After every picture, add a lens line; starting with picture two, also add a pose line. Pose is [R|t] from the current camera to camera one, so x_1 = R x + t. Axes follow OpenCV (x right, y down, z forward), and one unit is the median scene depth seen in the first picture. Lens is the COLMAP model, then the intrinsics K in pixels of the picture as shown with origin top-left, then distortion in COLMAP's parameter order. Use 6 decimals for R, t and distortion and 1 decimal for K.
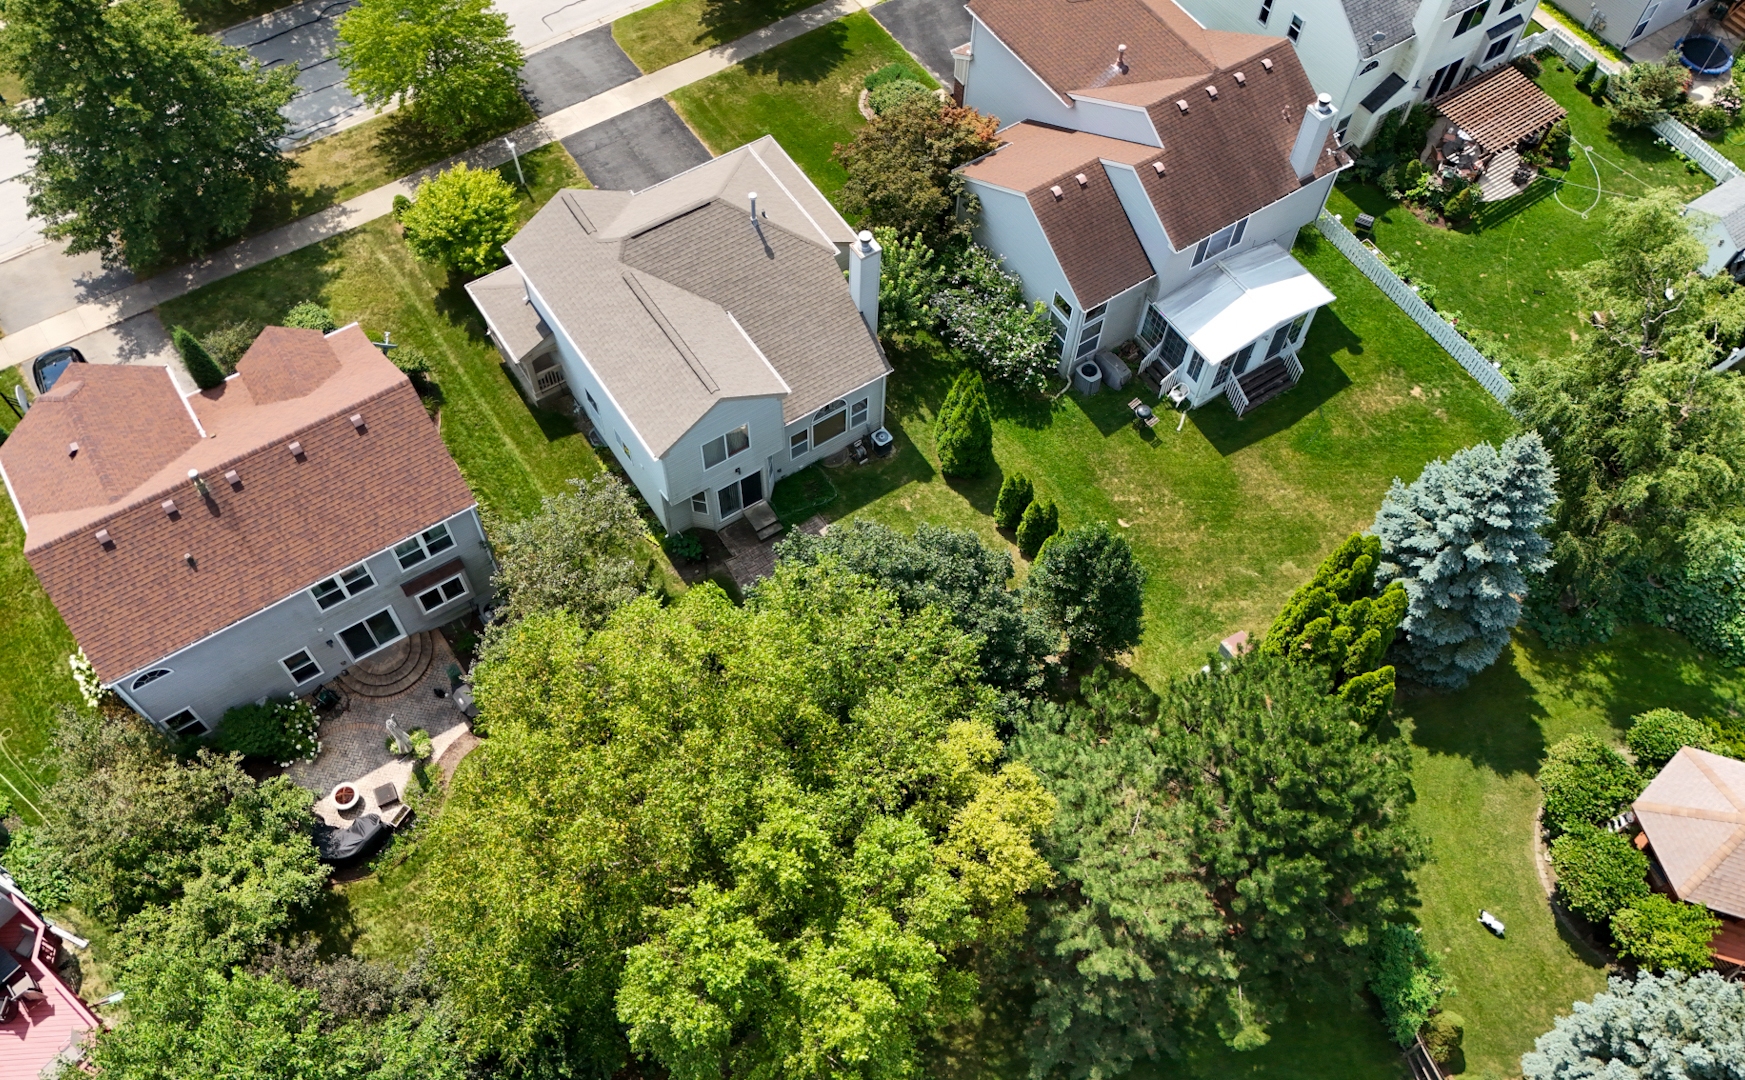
lens RADIAL K [[1444.2, 0, 871.7], [0, 1444.2, 539.8], [0, 0, 1]] dist [0.002827, 0.007569]
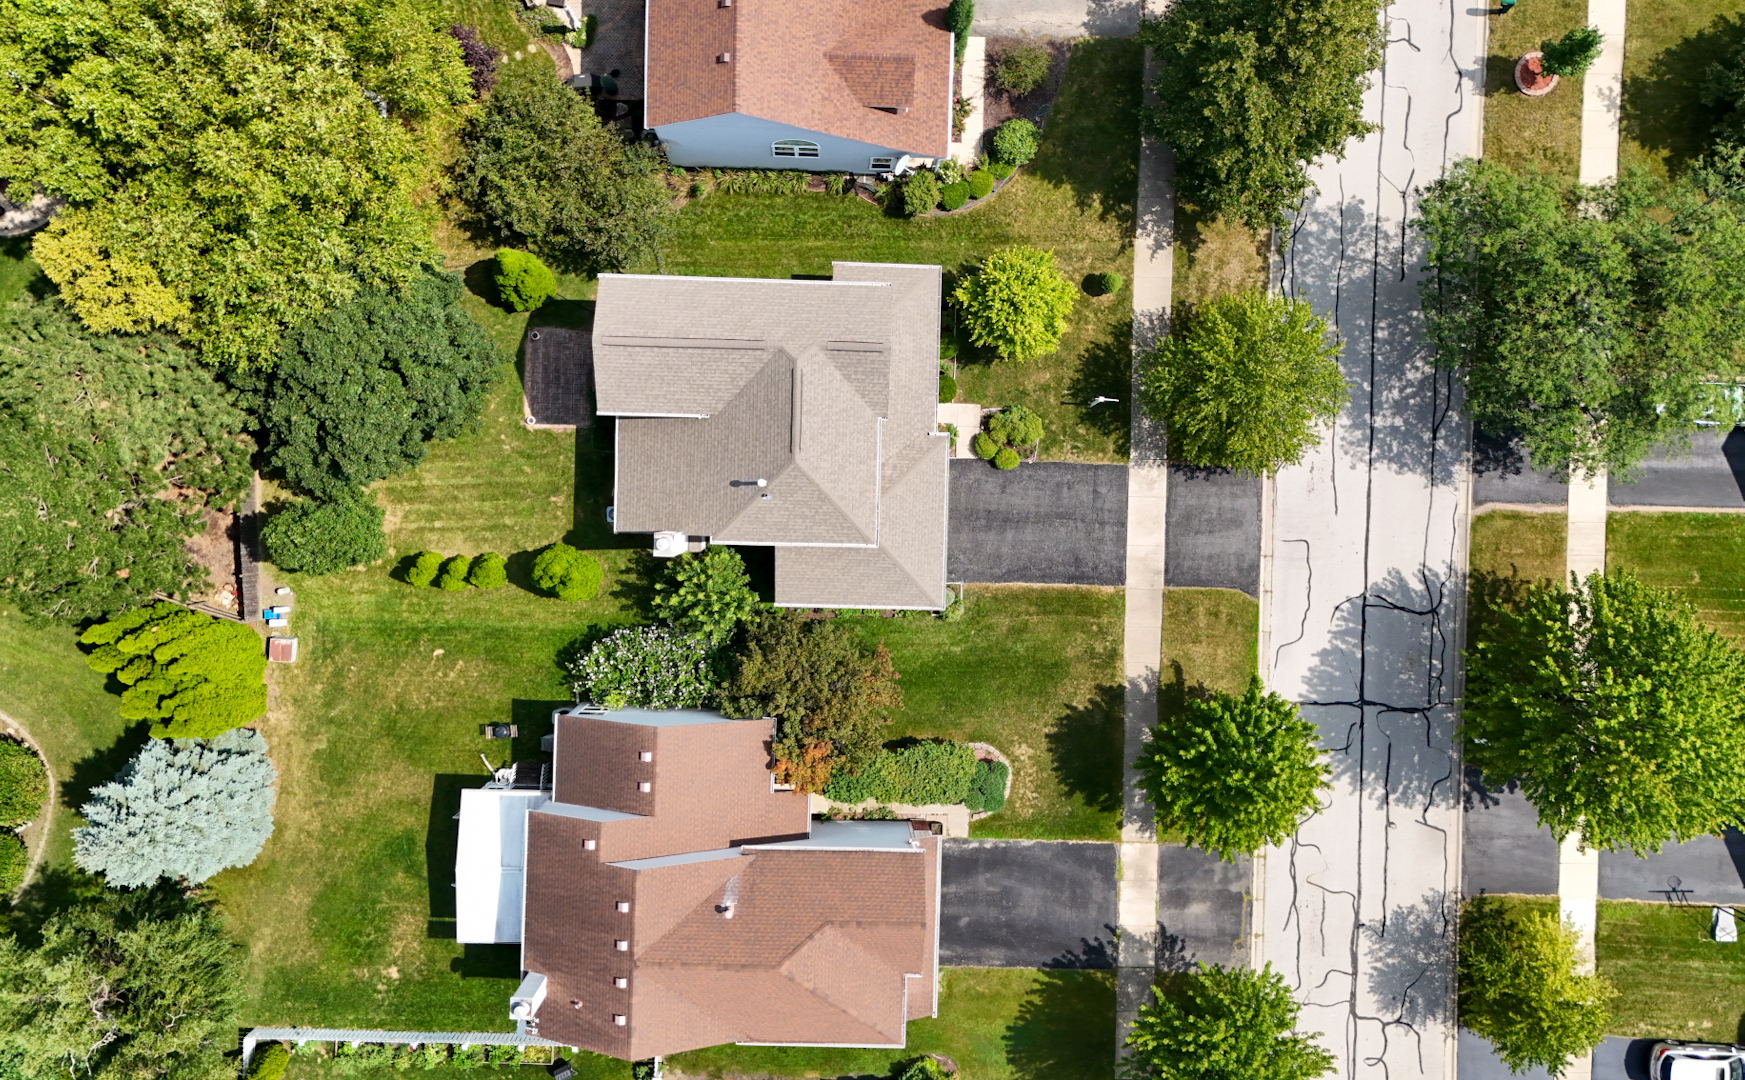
lens RADIAL K [[1444.2, 0, 872.7], [0, 1444.2, 541.1], [0, 0, 1]] dist [0.002827, 0.007569]
pose [[-0.573354, 0.818896, -0.025960, -0.058434], [-0.723184, -0.490940, 0.485780, -0.720109], [0.385059, 0.297298, 0.873695, 0.110270]]
